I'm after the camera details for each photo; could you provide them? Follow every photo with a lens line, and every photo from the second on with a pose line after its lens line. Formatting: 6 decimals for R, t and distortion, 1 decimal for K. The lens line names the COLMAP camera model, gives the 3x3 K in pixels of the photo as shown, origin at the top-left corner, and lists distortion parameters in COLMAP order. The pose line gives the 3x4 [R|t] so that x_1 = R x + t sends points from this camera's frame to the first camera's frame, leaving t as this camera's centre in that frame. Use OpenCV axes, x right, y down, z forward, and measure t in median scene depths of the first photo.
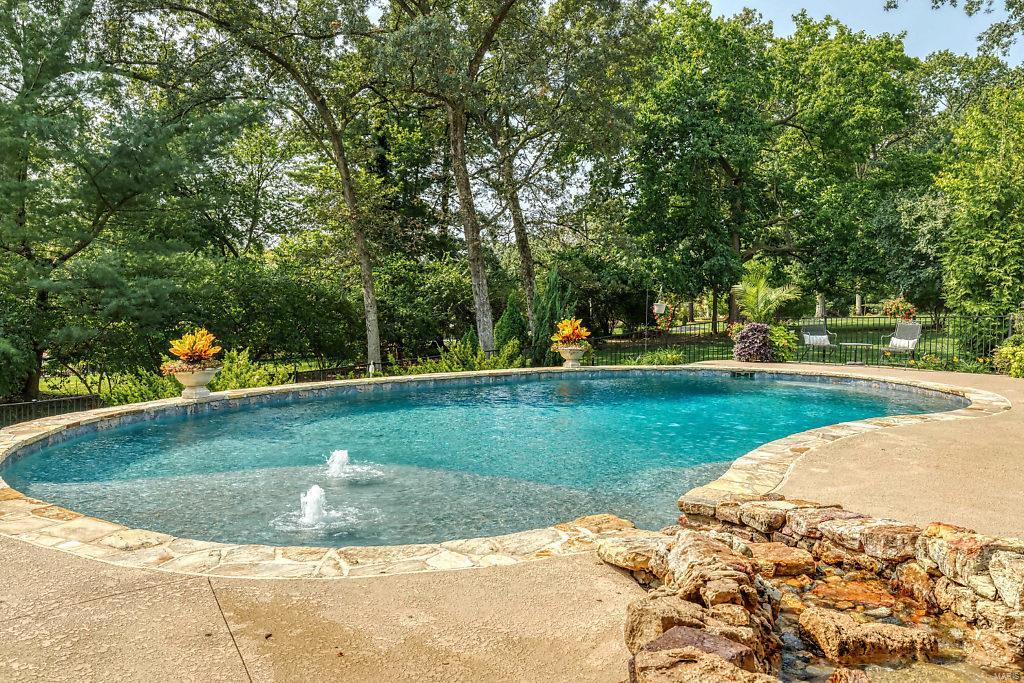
lens RADIAL K [[737.2, 0, 512.2], [0, 737.2, 328.4], [0, 0, 1]] dist [-0.001375, 0.053255]
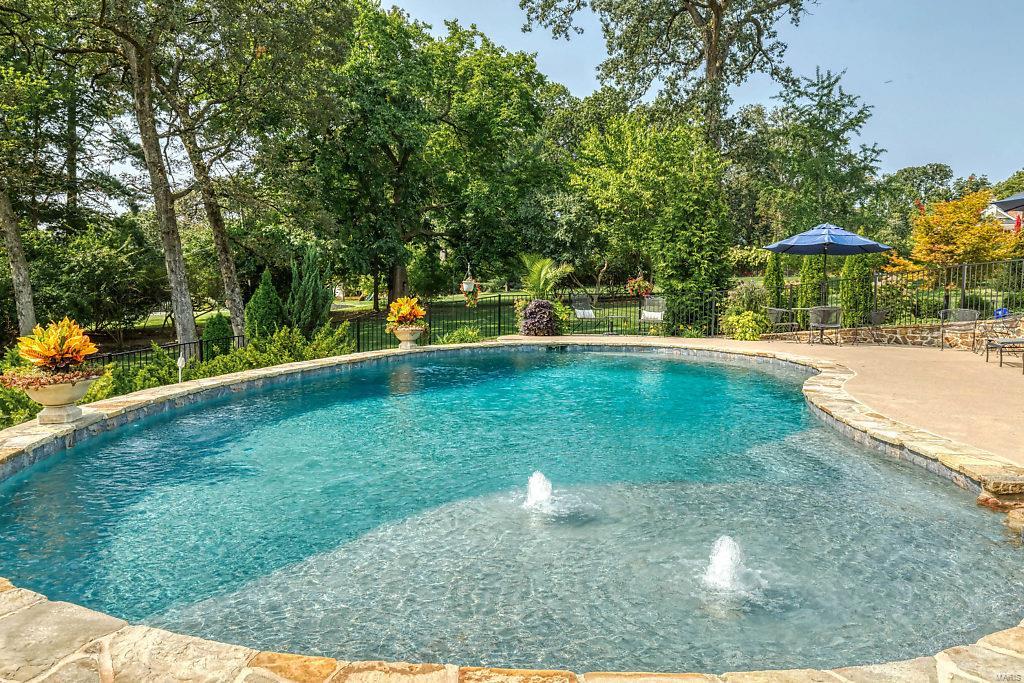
lens RADIAL K [[687.6, 0, 512.0], [0, 687.6, 341.5], [0, 0, 1]] dist [-0.002070, -0.003216]
pose [[0.872016, -0.042188, 0.487656, -0.194937], [0.016715, 0.998264, 0.056472, -0.003554], [-0.489192, -0.041094, 0.871208, 0.137216]]
